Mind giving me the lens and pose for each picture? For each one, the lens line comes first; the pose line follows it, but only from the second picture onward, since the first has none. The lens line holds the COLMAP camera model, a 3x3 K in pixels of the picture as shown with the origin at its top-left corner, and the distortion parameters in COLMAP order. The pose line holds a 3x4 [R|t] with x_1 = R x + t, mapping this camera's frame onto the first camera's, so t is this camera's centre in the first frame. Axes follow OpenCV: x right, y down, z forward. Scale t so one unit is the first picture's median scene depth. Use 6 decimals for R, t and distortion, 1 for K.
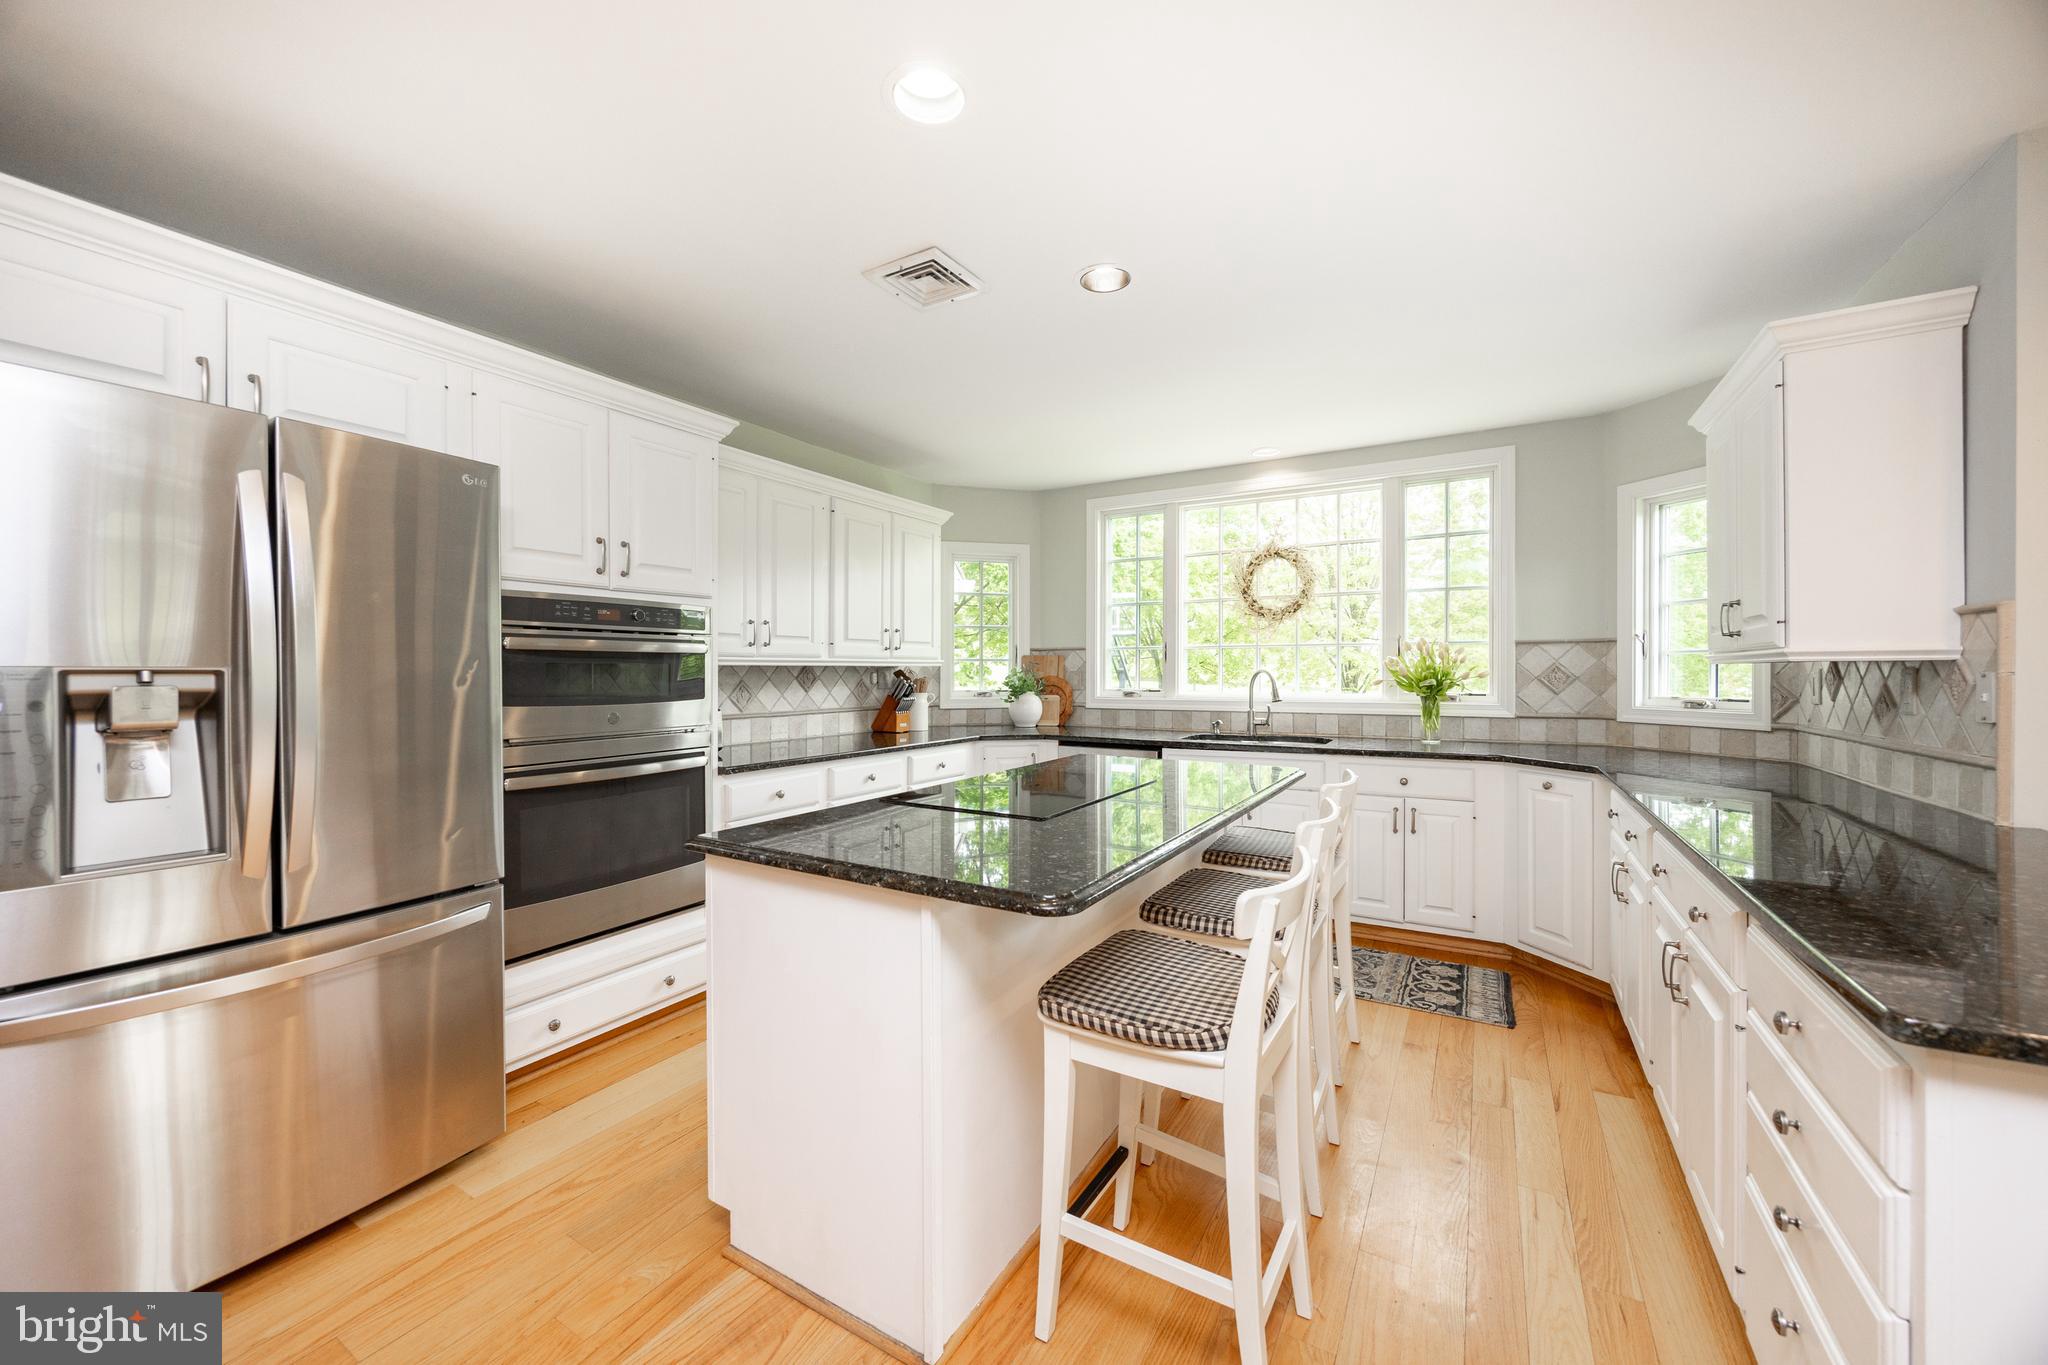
lens RADIAL K [[777.8, 0, 1027.7], [0, 777.8, 673.8], [0, 0, 1]] dist [0.001647, 0.000092]
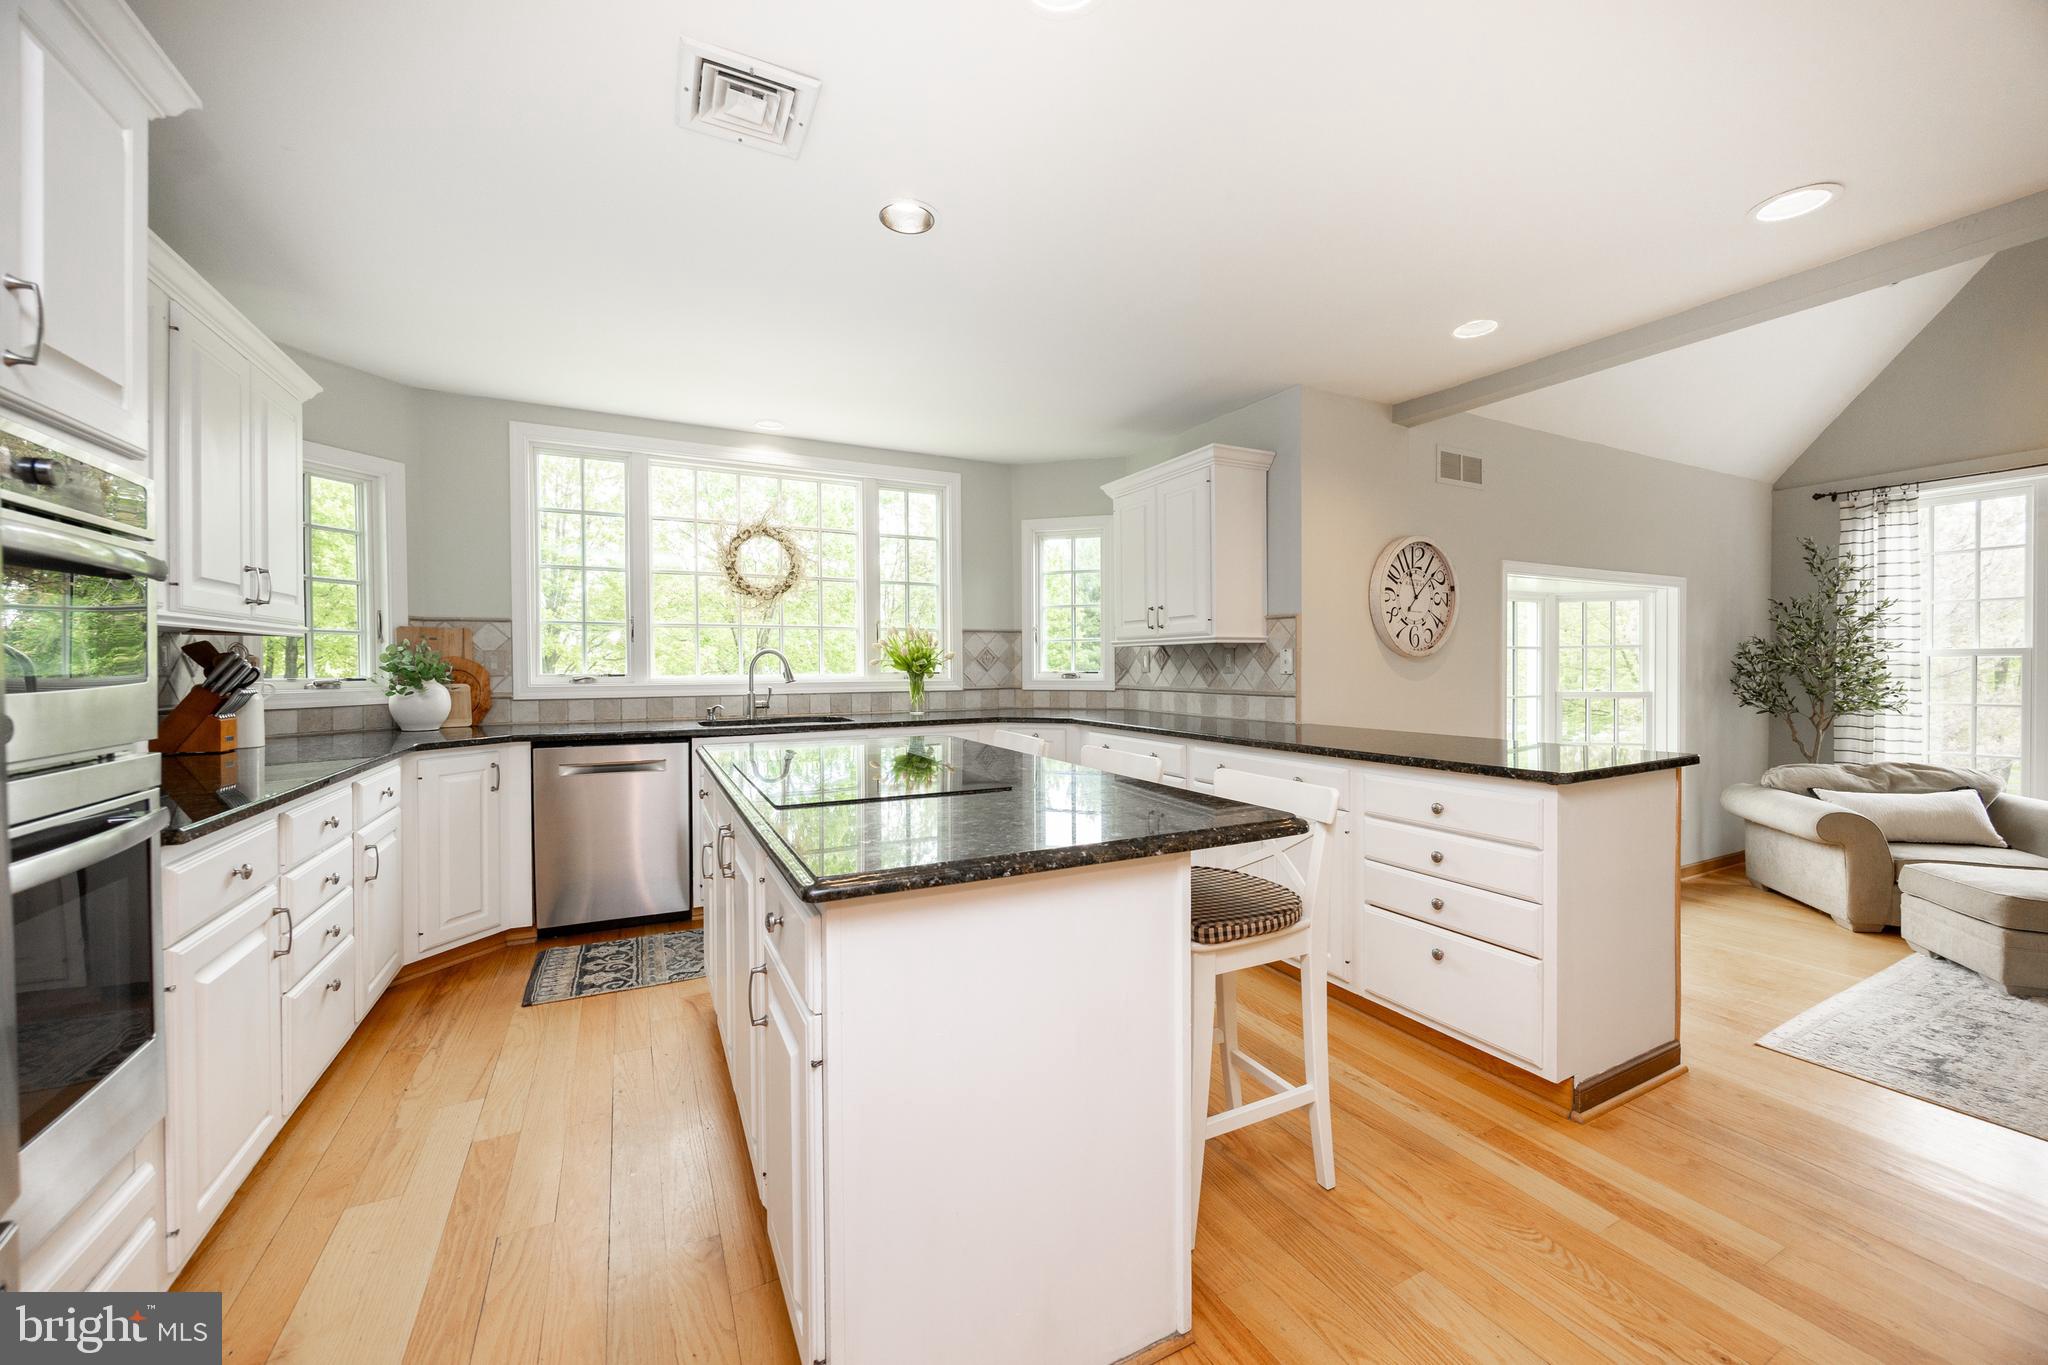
lens RADIAL K [[777.8, 0, 1026.0], [0, 777.8, 675.1], [0, 0, 1]] dist [0.001647, 0.000092]
pose [[0.535511, -0.010786, 0.844459, -0.338242], [0.005690, 0.999942, 0.009164, 0.018568], [-0.844509, -0.000102, 0.535542, 0.211942]]
